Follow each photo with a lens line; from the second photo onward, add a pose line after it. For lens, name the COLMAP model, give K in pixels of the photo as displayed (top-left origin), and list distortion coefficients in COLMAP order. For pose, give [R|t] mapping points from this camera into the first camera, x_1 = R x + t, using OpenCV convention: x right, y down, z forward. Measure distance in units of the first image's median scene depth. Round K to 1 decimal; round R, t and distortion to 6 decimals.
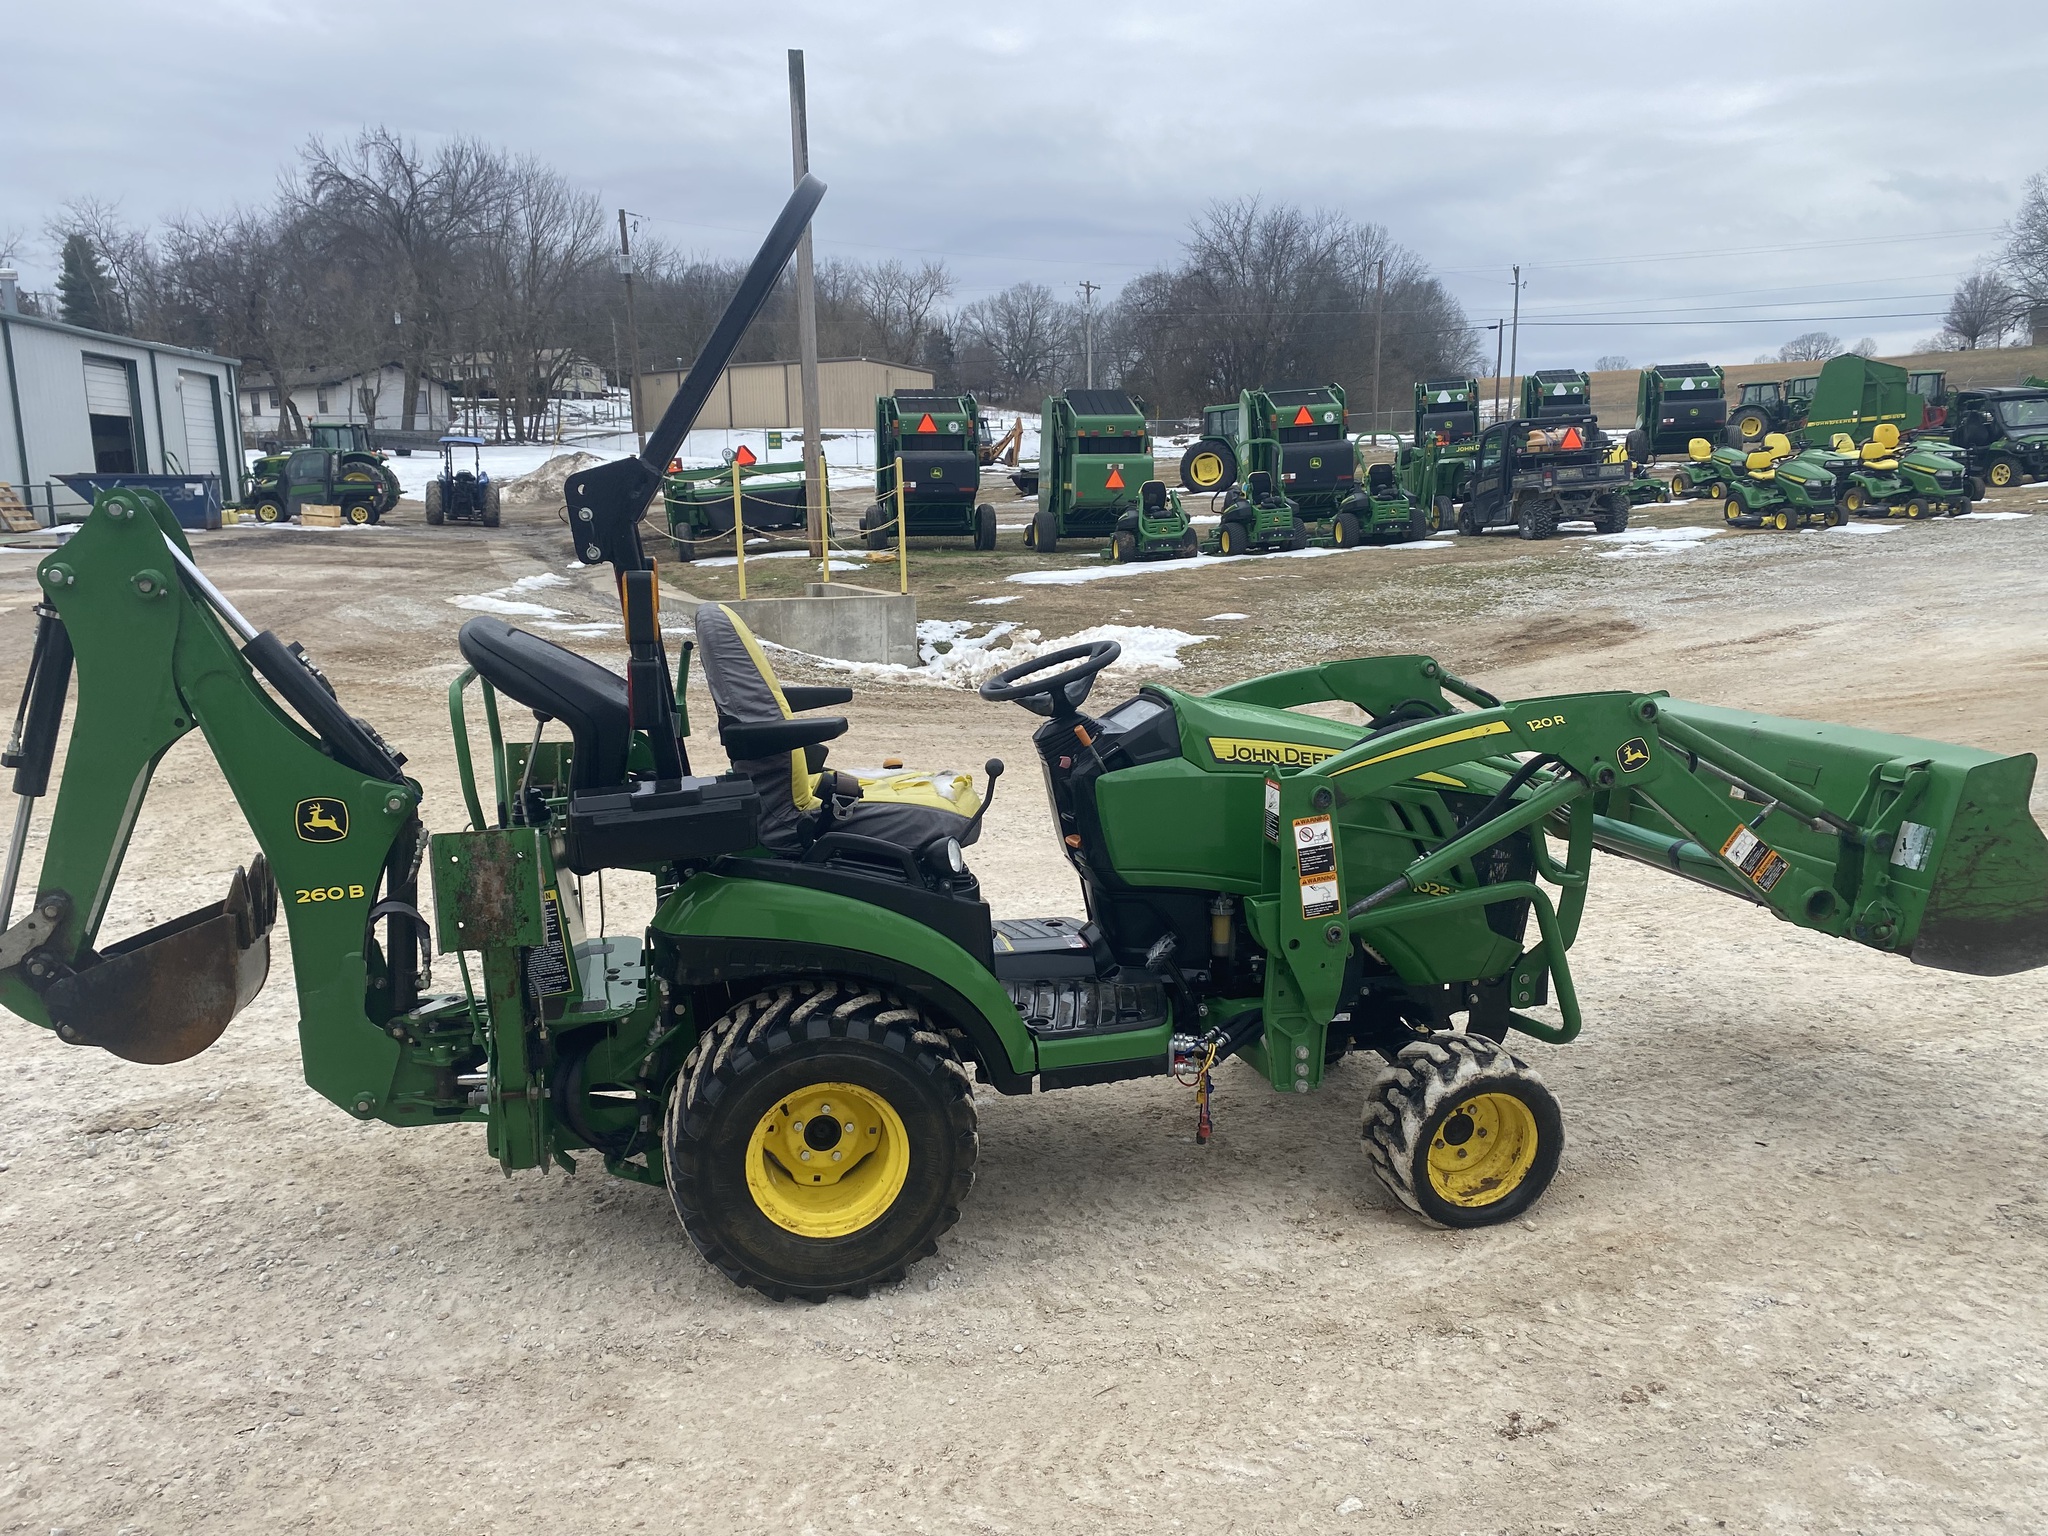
lens RADIAL K [[1553.1, 0, 1014.5], [0, 1553.1, 797.0], [0, 0, 1]] dist [0.025979, -0.061628]
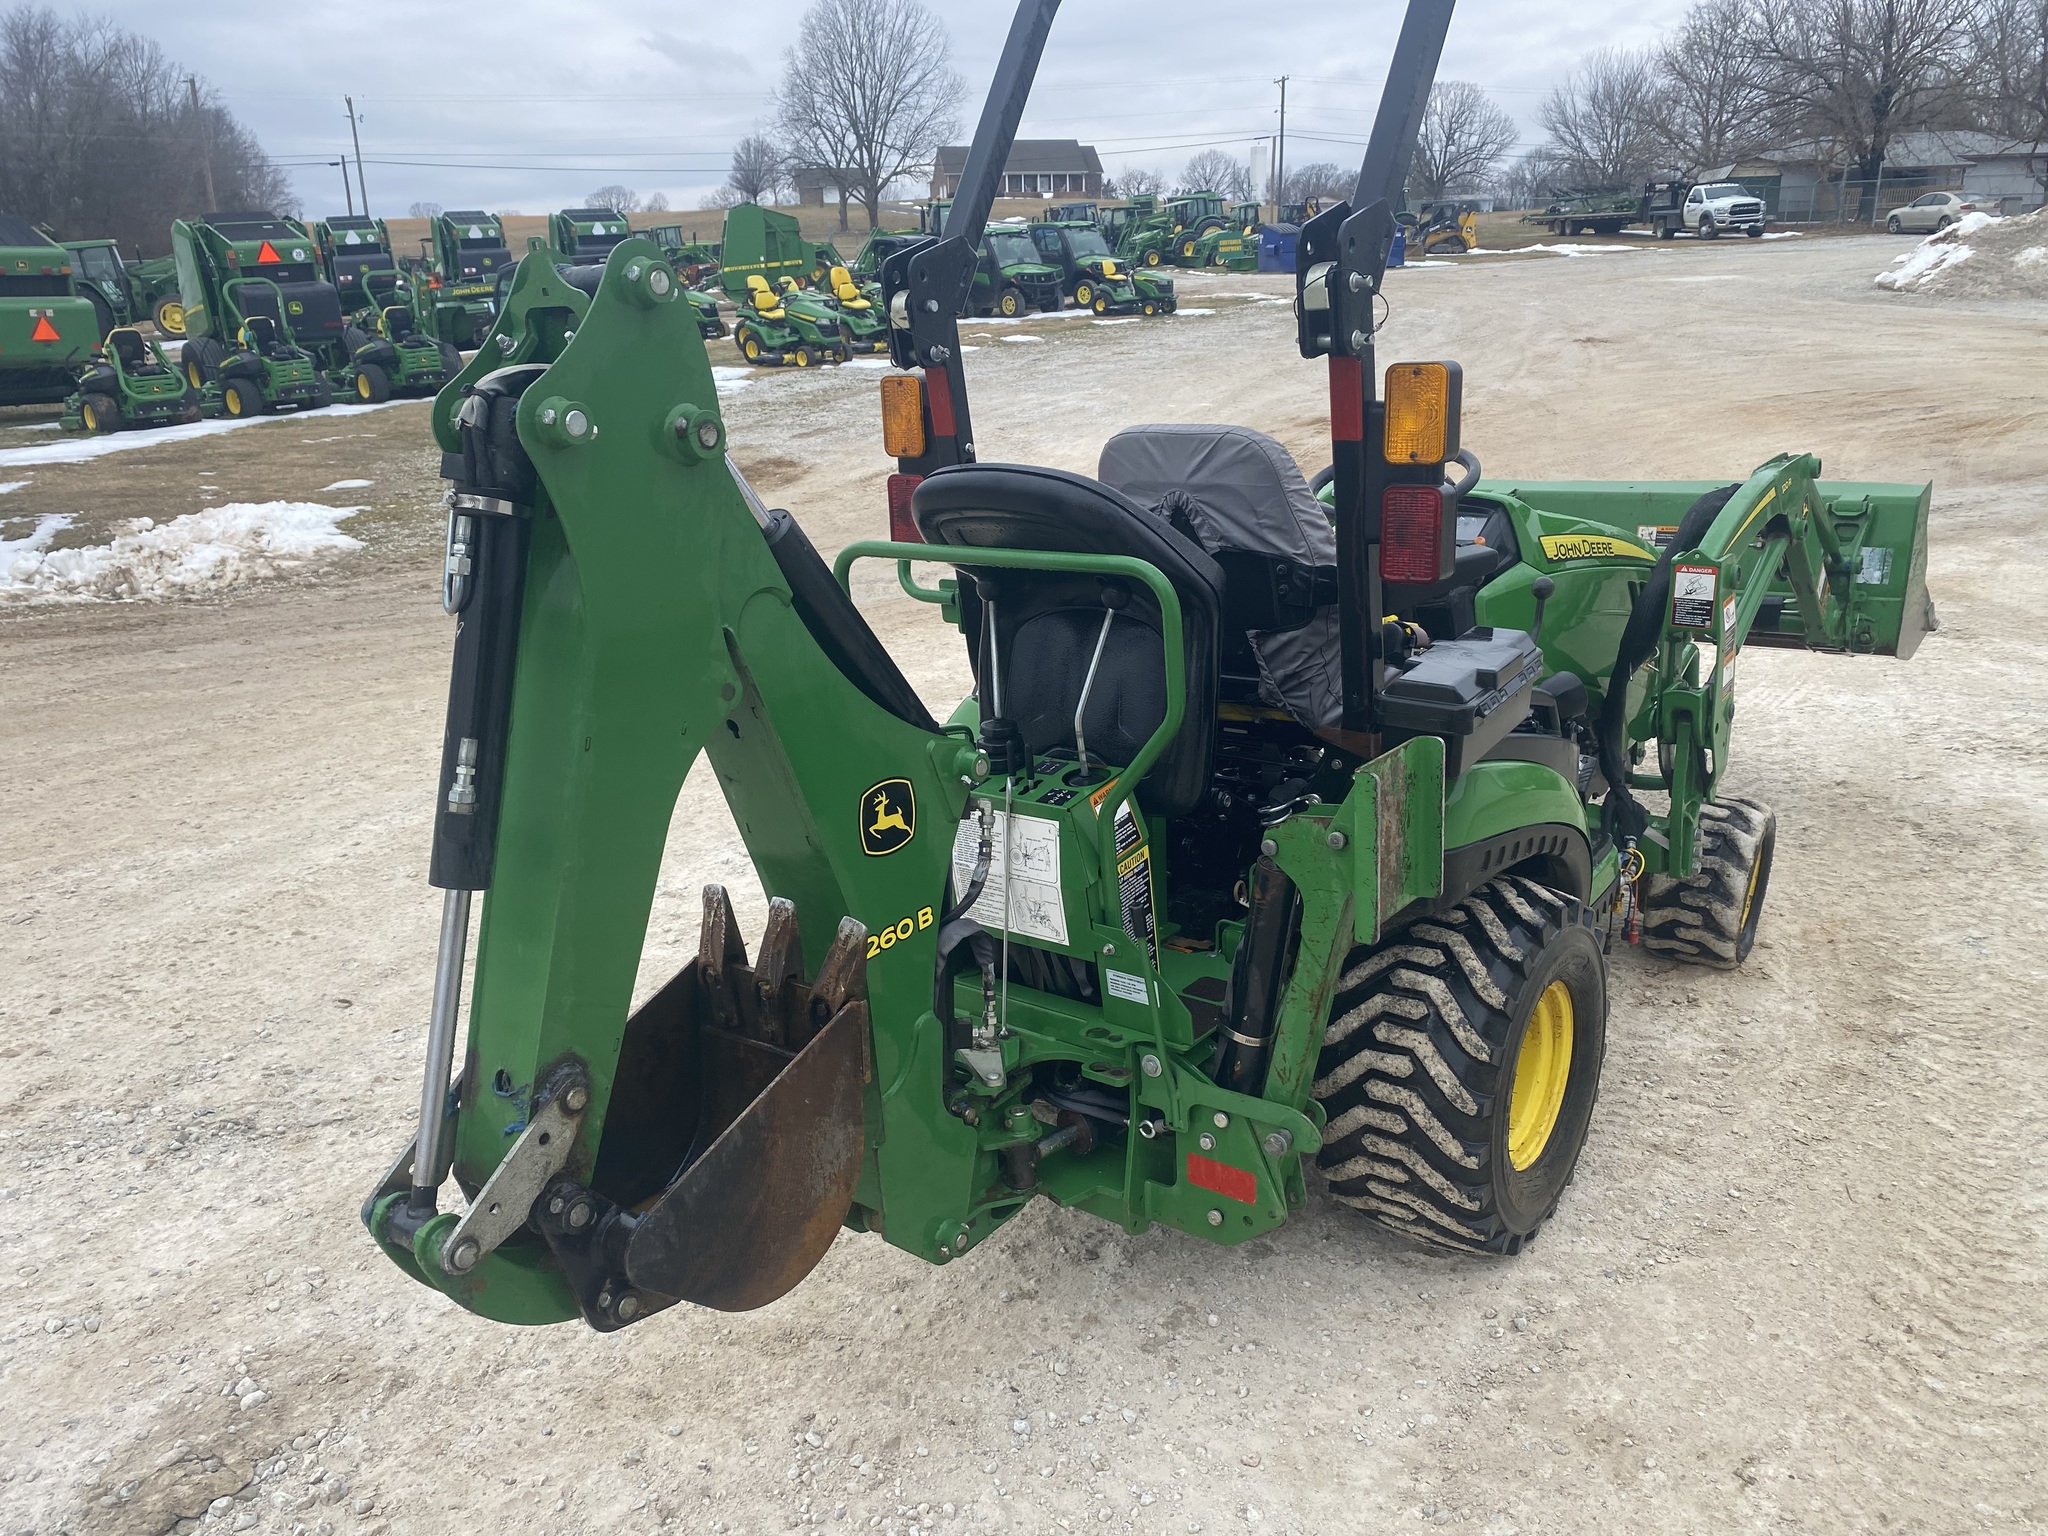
lens RADIAL K [[1555.9, 0, 1024.0], [0, 1555.9, 768.0], [0, 0, 1]] dist [0.003252, -0.004168]
pose [[0.750515, -0.193935, 0.631756, -0.115578], [0.148310, 0.981014, 0.124959, -0.010522], [-0.643996, -0.000088, 0.765029, 0.074617]]
